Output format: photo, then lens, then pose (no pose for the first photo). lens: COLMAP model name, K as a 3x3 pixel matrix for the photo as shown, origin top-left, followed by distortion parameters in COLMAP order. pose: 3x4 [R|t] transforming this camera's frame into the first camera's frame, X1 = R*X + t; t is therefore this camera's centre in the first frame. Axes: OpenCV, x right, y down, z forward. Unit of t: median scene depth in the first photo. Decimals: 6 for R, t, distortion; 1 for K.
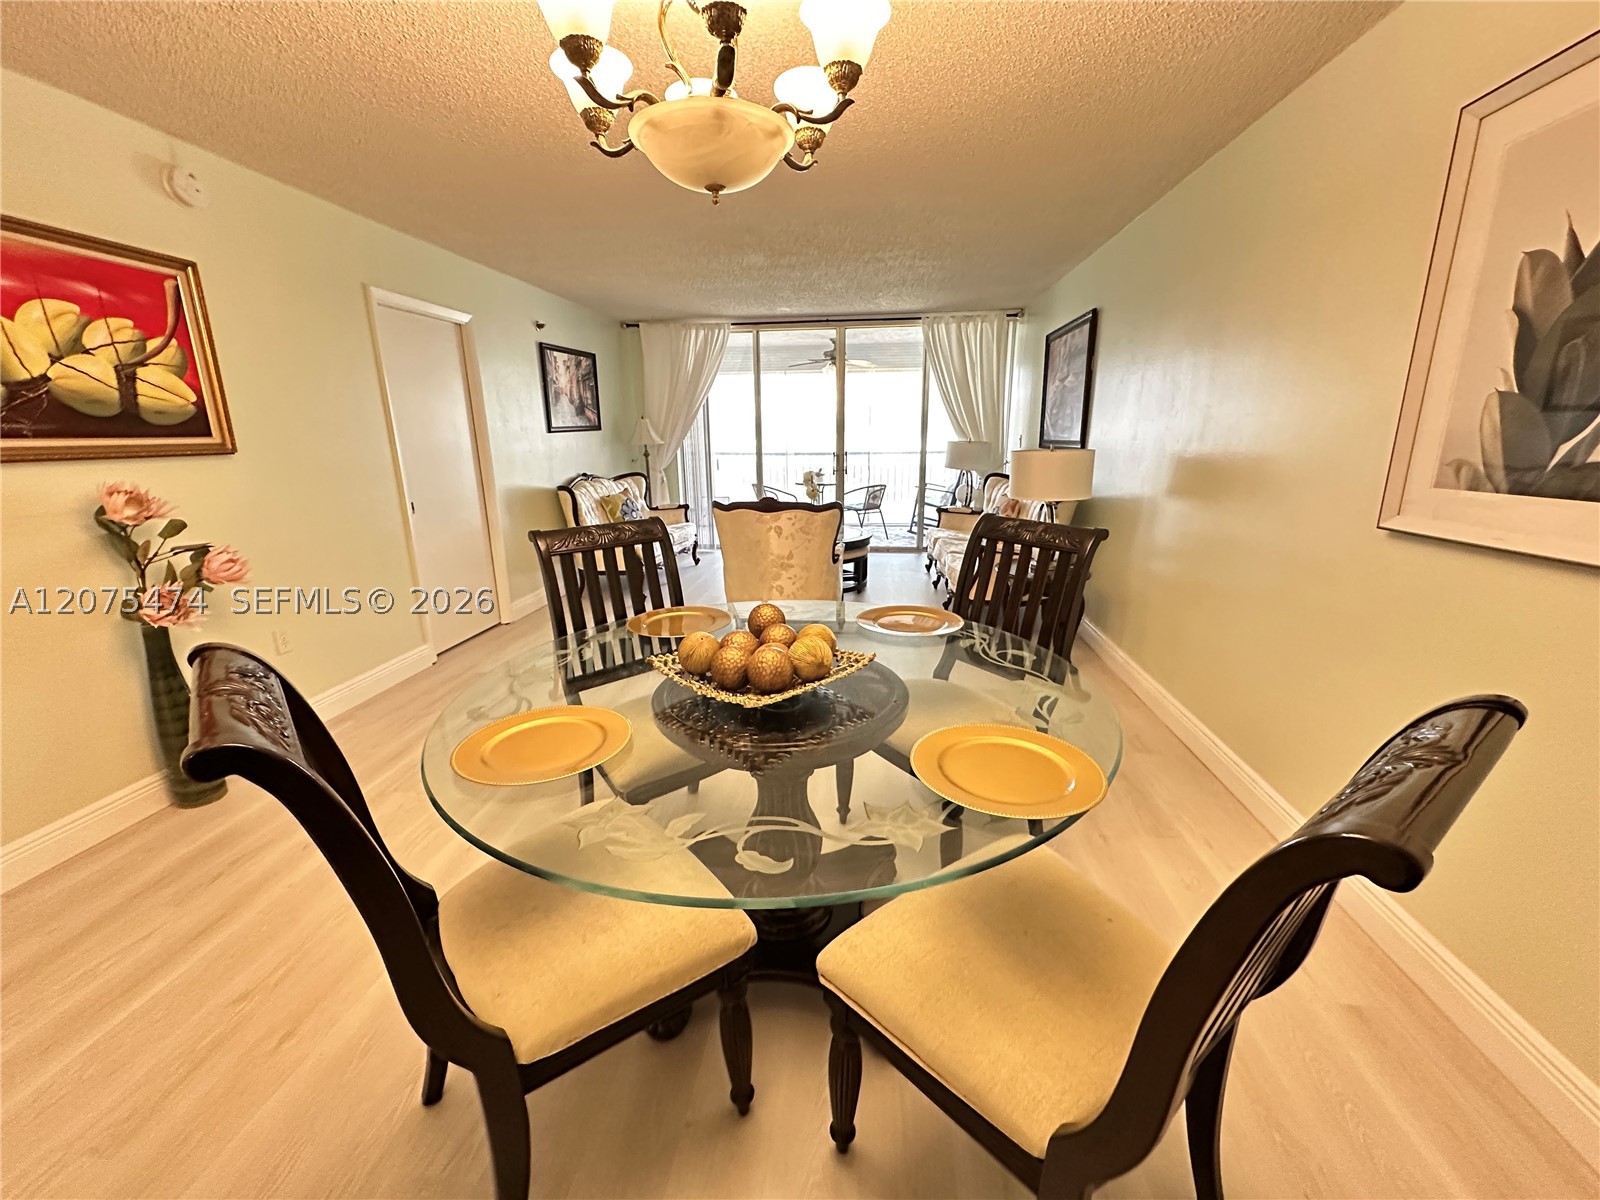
lens RADIAL K [[638.8, 0, 801.3], [0, 638.8, 598.0], [0, 0, 1]] dist [-0.002408, 0.000480]
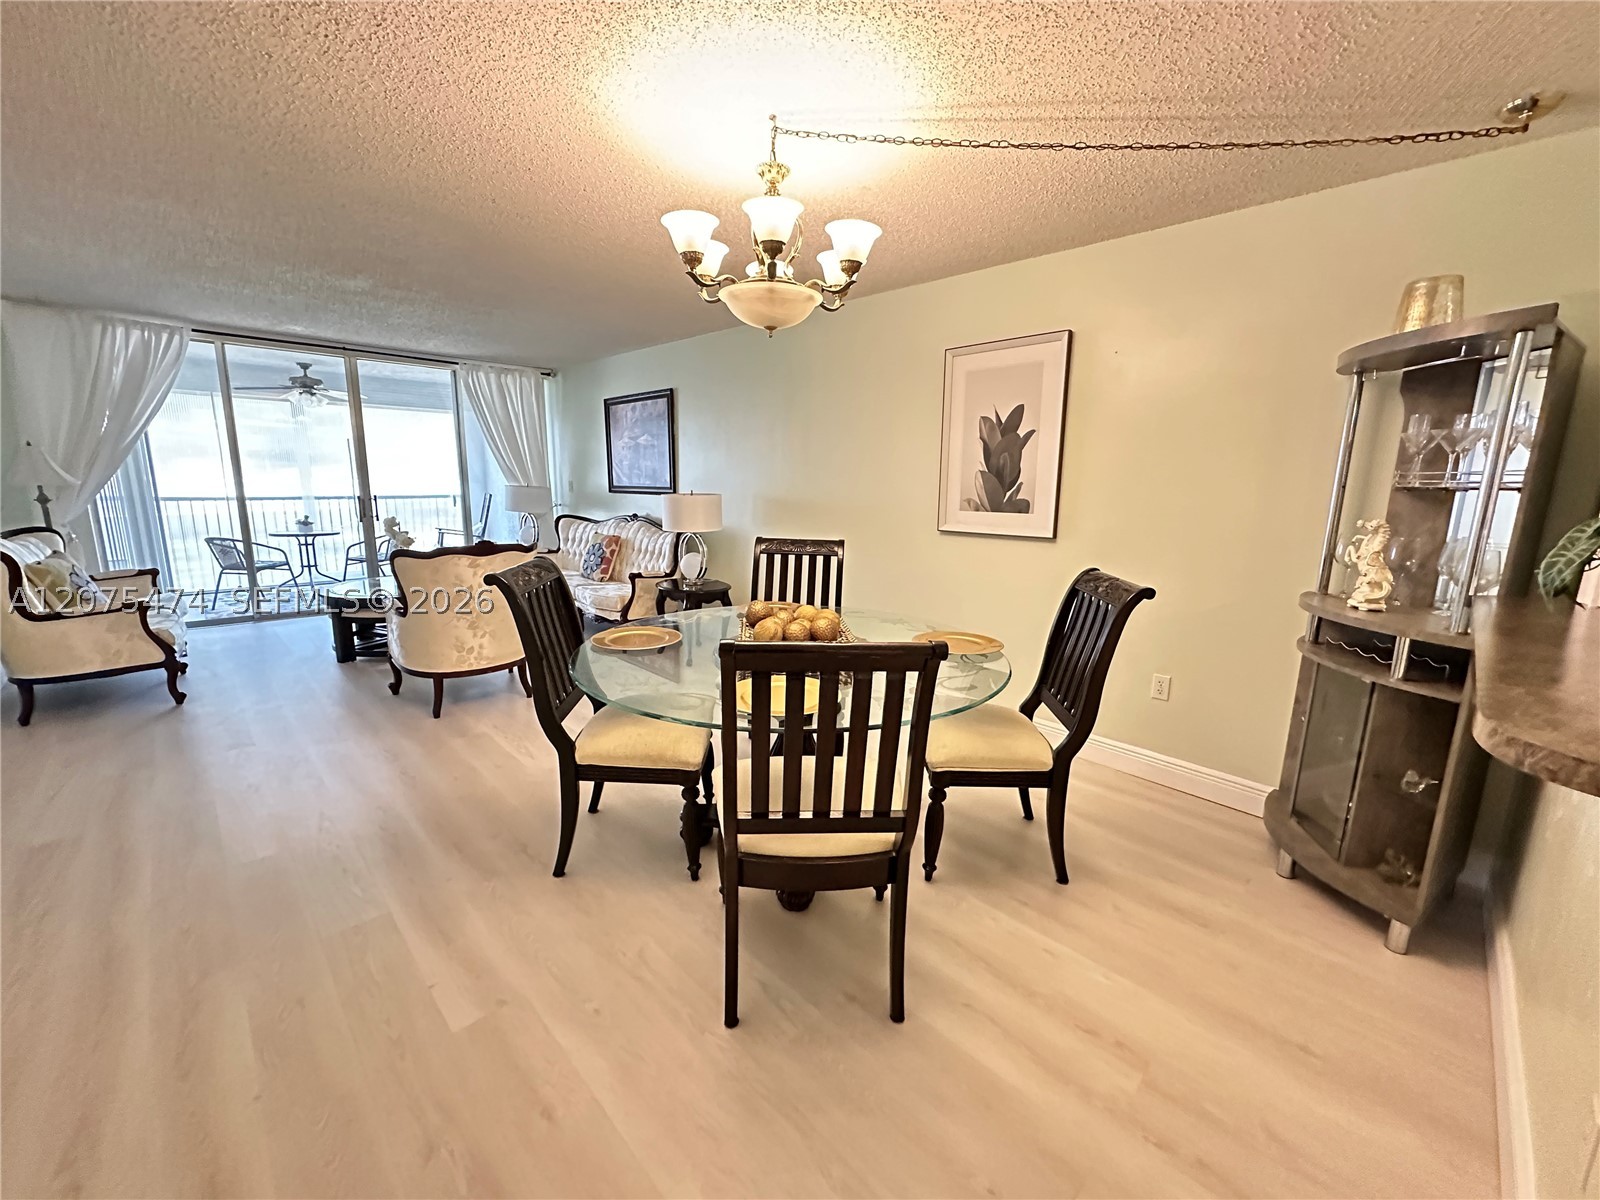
lens RADIAL K [[638.8, 0, 797.4], [0, 638.8, 601.7], [0, 0, 1]] dist [-0.002408, 0.000480]
pose [[0.625498, -0.125967, 0.769990, -0.285994], [0.173847, 0.984573, 0.019848, -0.000429], [-0.760611, 0.121446, 0.637747, 0.008811]]
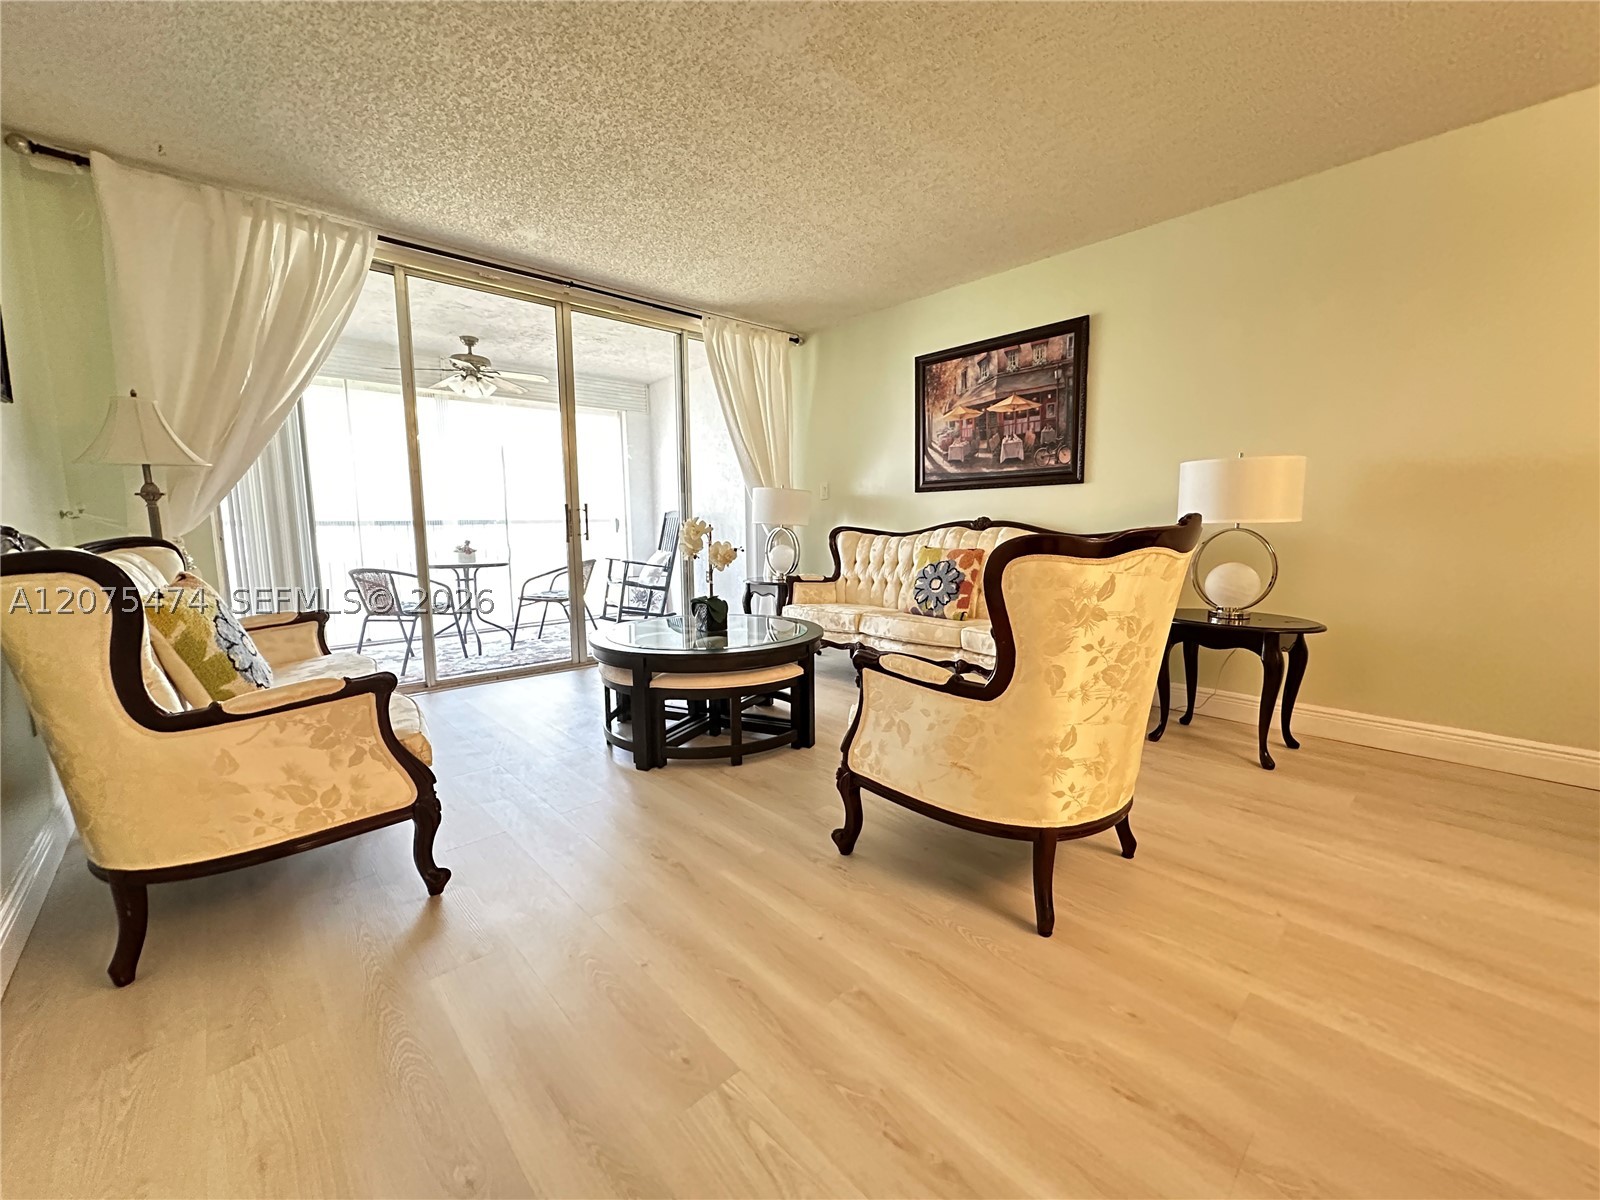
lens RADIAL K [[638.8, 0, 795.1], [0, 638.8, 601.2], [0, 0, 1]] dist [-0.002408, 0.000480]
pose [[0.650025, -0.087471, 0.754862, -0.296282], [0.194183, 0.979494, -0.053714, -0.071129], [-0.734684, 0.181497, 0.653681, 0.506000]]
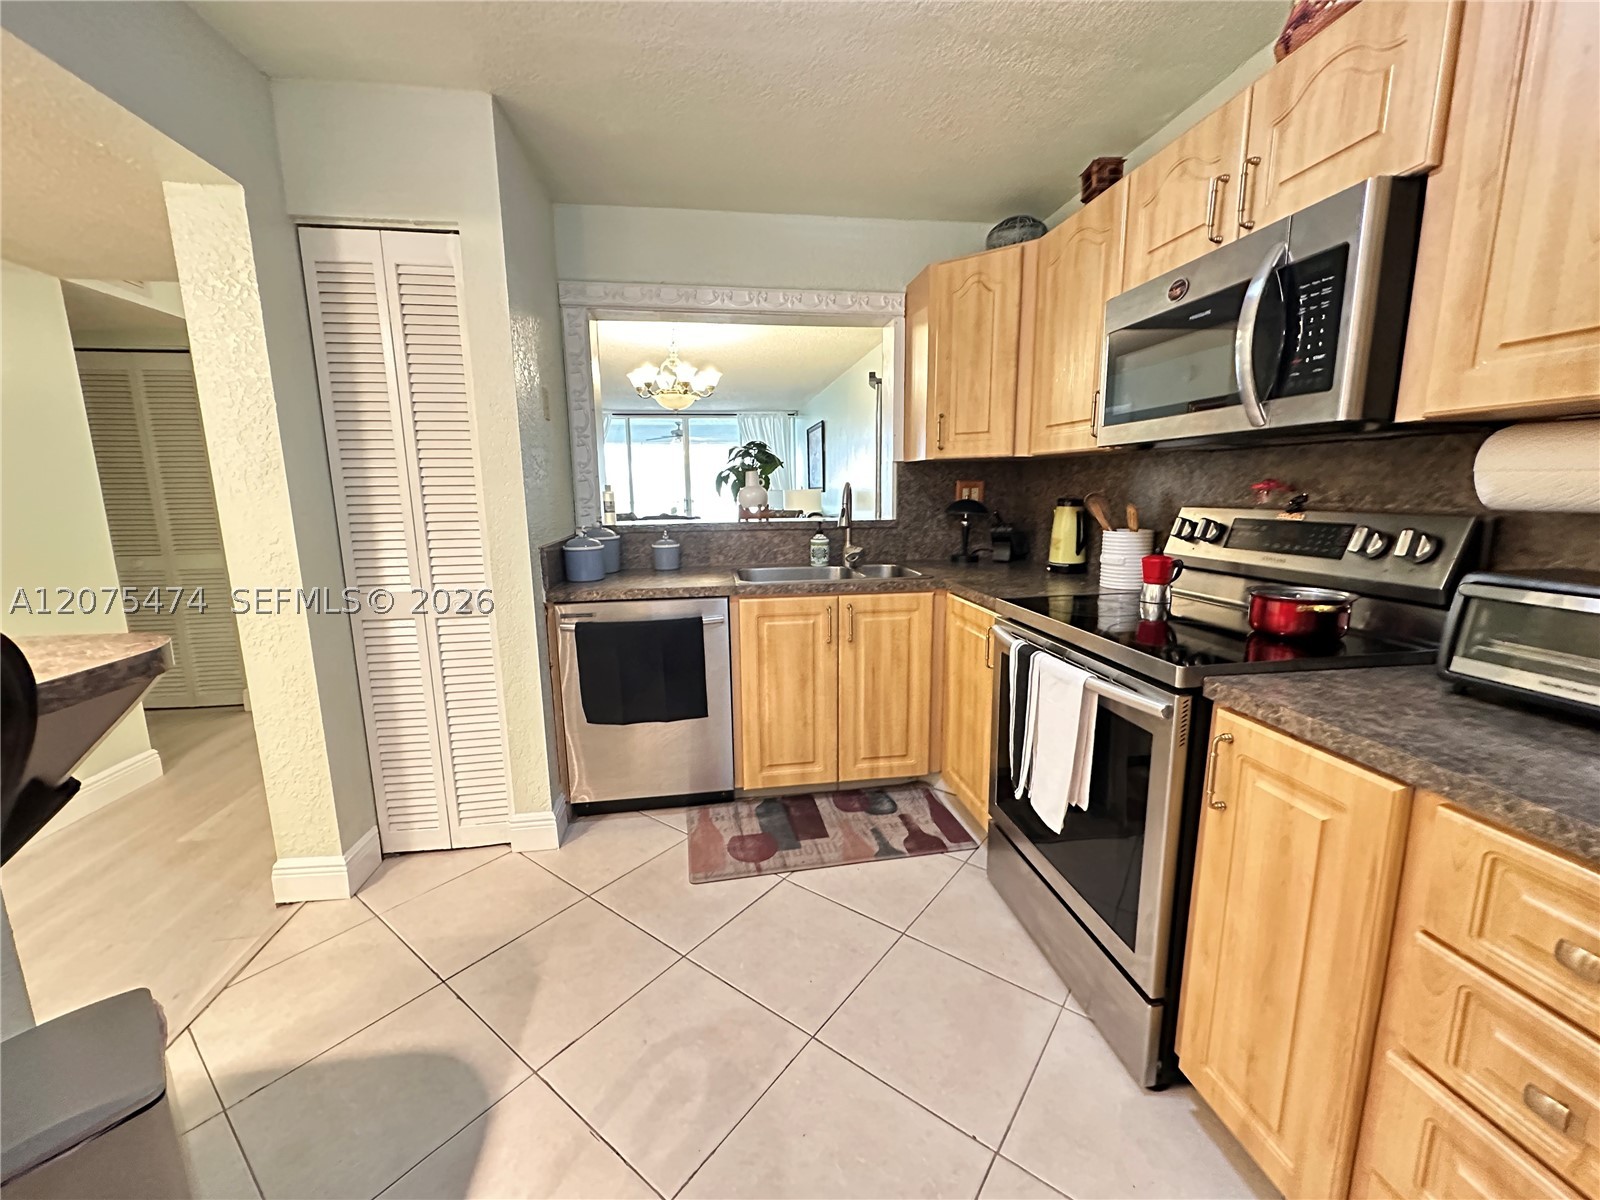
lens RADIAL K [[638.8, 0, 800.5], [0, 638.8, 598.2], [0, 0, 1]] dist [-0.002408, 0.000480]
pose [[0.965979, -0.028587, 0.257037, -0.079849], [0.052330, 0.994919, -0.086008, 0.162524], [-0.253272, 0.096533, 0.962567, -0.522866]]
